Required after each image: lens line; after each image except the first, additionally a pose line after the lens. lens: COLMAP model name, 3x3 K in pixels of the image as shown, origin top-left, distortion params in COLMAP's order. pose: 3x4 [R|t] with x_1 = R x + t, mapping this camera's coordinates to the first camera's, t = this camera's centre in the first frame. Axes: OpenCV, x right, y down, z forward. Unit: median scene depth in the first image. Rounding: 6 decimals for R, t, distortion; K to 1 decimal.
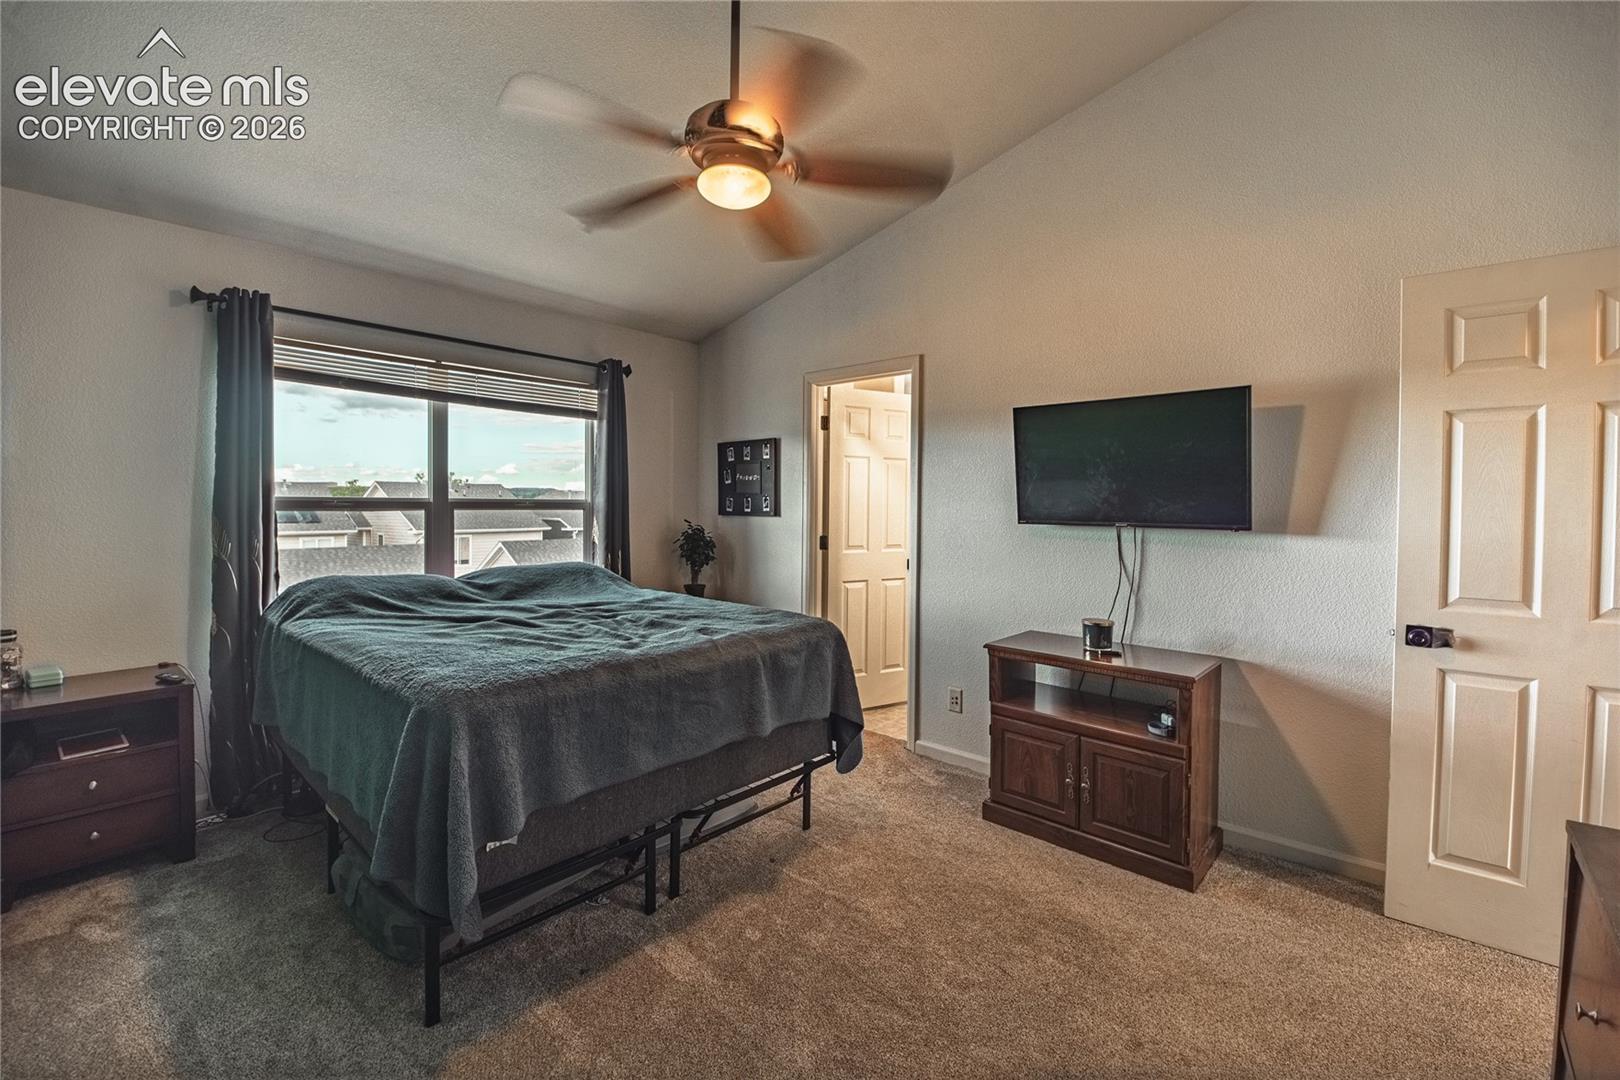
lens RADIAL K [[660.2, 0, 807.5], [0, 660.2, 549.0], [0, 0, 1]] dist [0.010771, -0.012079]
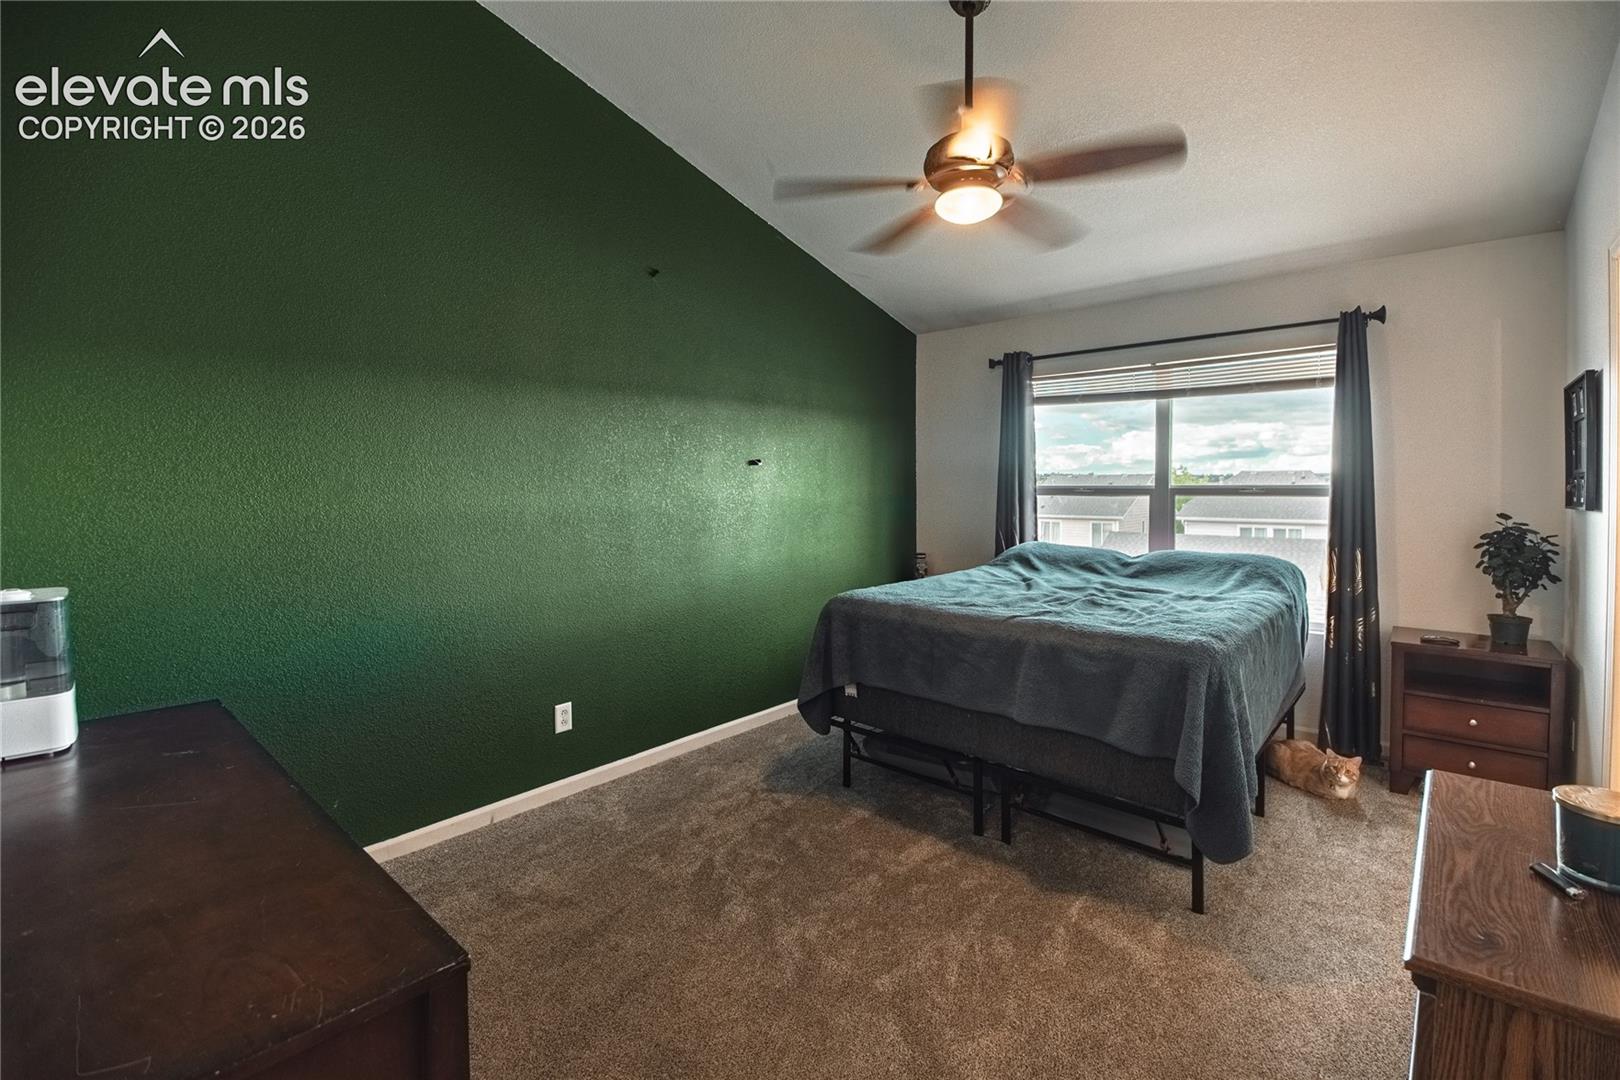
lens RADIAL K [[678.3, 0, 822.9], [0, 678.3, 530.5], [0, 0, 1]] dist [0.011954, -0.009134]
pose [[0.046623, 0.049811, -0.997670, 0.566127], [-0.073710, 0.996205, 0.046293, -0.012960], [0.996189, 0.071380, 0.050117, 0.387922]]
